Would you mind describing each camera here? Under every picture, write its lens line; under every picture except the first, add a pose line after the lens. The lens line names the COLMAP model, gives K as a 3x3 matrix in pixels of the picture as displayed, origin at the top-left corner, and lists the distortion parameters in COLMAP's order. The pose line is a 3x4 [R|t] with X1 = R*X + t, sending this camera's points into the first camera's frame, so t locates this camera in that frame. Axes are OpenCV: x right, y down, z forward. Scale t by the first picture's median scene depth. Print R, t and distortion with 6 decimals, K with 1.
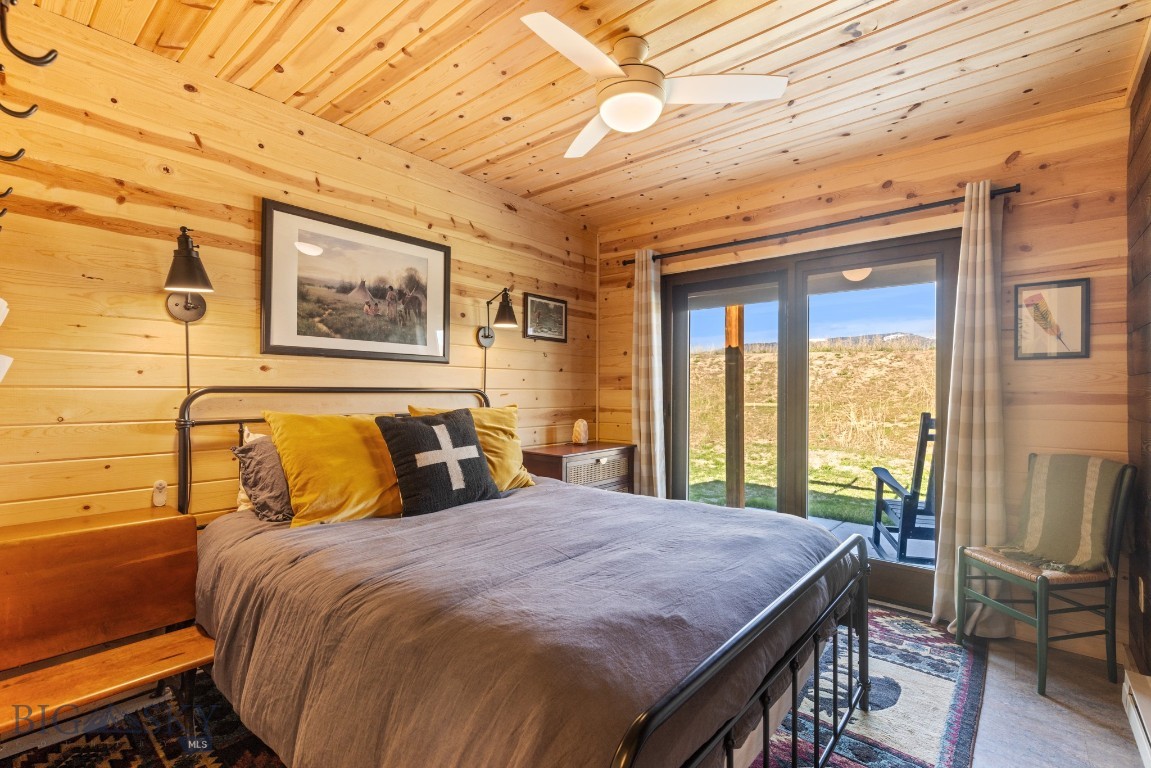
lens RADIAL K [[517.8, 0, 574.7], [0, 517.8, 391.5], [0, 0, 1]] dist [0.007521, -0.001802]
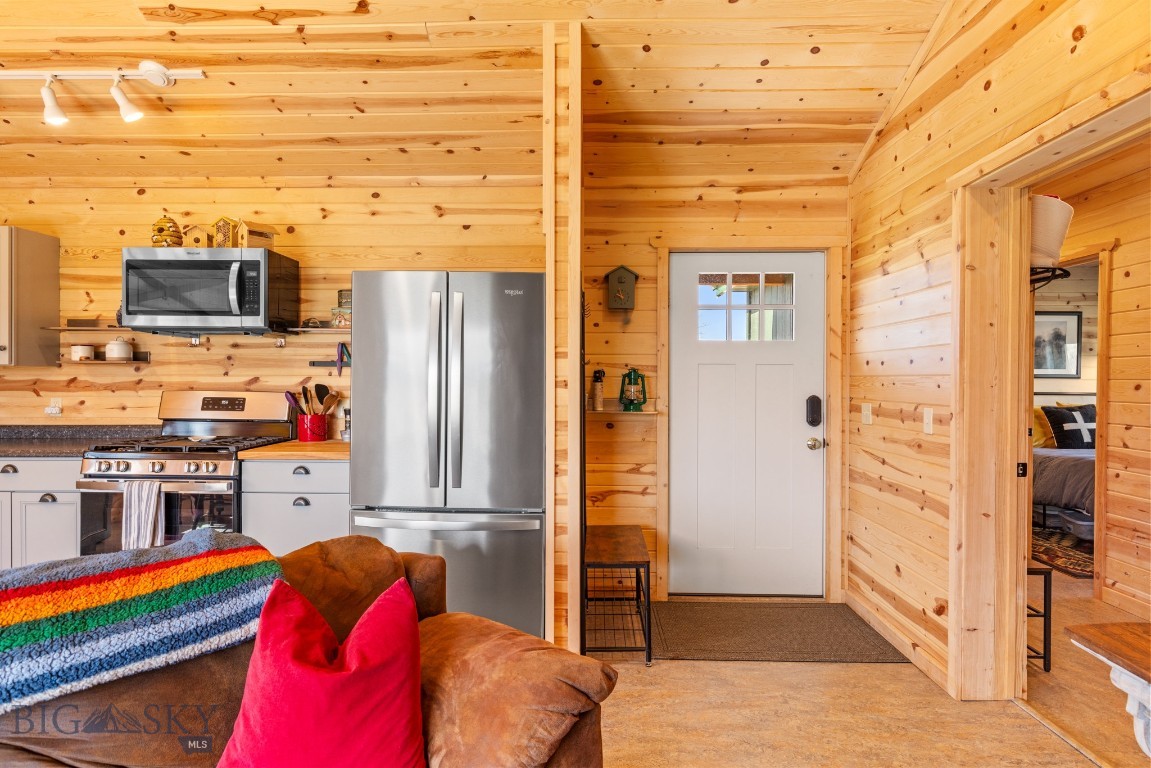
lens RADIAL K [[638.6, 0, 575.5], [0, 638.6, 383.9], [0, 0, 1]] dist [-0.001689, -0.000238]
pose [[0.627256, 0.004124, -0.778802, 0.346767], [-0.005108, 0.999986, 0.001181, -0.028854], [0.778796, 0.003238, 0.627269, -1.596306]]
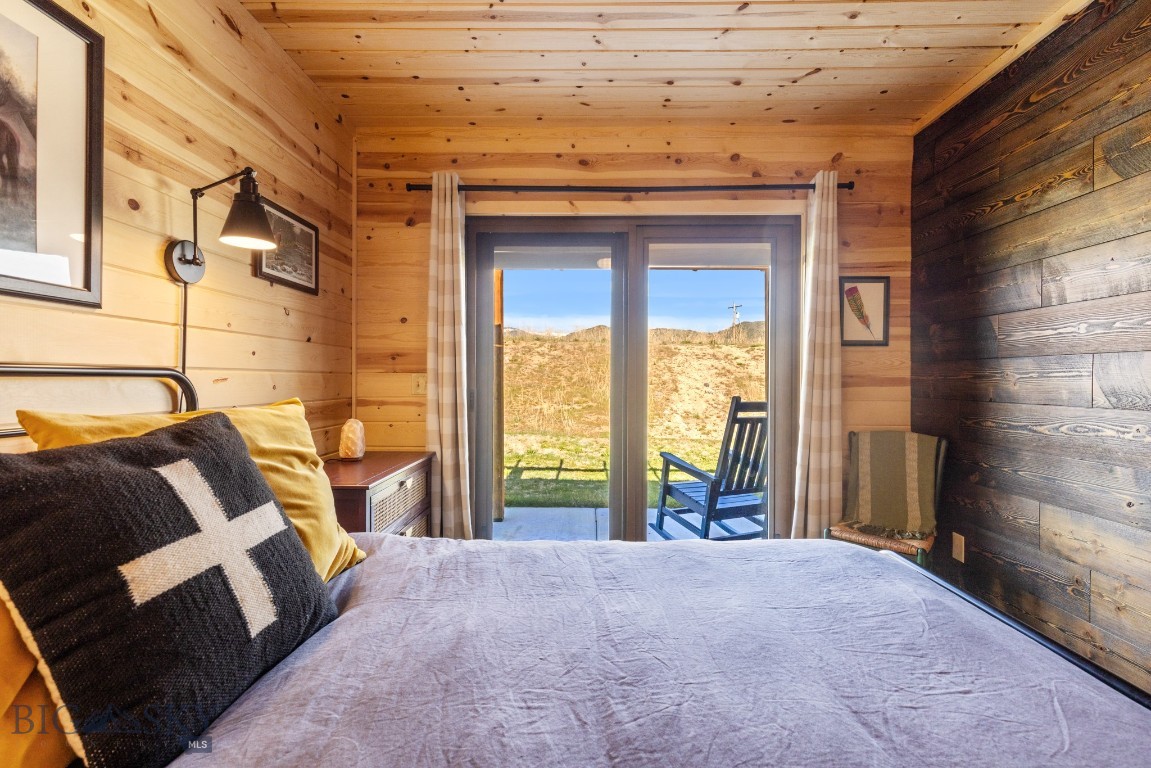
lens RADIAL K [[517.8, 0, 575.1], [0, 517.8, 381.2], [0, 0, 1]] dist [0.007521, -0.001802]
pose [[0.775943, -0.004752, 0.630785, -0.202913], [0.000157, 0.999973, 0.007340, 0.003619], [-0.630803, -0.005596, 0.775923, 0.399595]]
